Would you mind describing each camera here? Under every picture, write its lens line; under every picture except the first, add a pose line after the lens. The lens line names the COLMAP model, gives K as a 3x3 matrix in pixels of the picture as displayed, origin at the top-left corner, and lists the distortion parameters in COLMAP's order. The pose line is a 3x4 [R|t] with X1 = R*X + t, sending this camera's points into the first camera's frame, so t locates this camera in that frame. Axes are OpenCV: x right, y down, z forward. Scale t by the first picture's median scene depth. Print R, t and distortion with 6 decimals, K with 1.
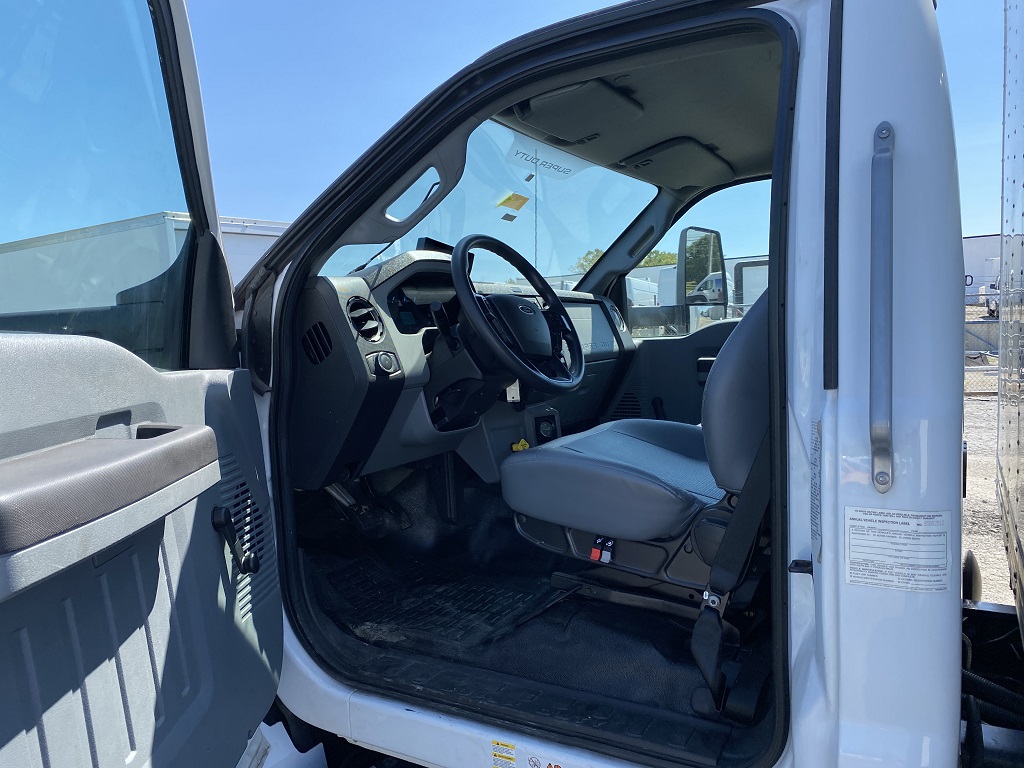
lens RADIAL K [[771.3, 0, 509.2], [0, 771.3, 385.6], [0, 0, 1]] dist [0.049800, -0.056560]
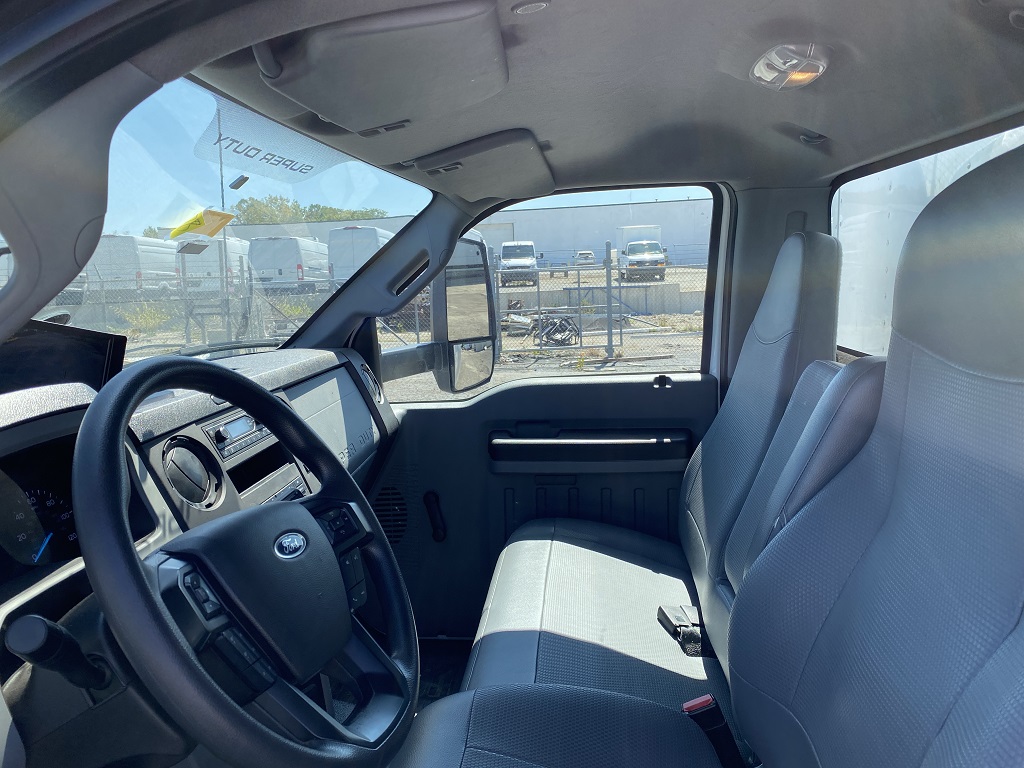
lens RADIAL K [[771.3, 0, 518.7], [0, 771.3, 385.9], [0, 0, 1]] dist [0.049800, -0.056560]
pose [[0.905851, -0.058310, 0.419565, -0.025060], [0.033461, 0.997235, 0.066351, -0.133417], [-0.422274, -0.046065, 0.905297, 0.368917]]
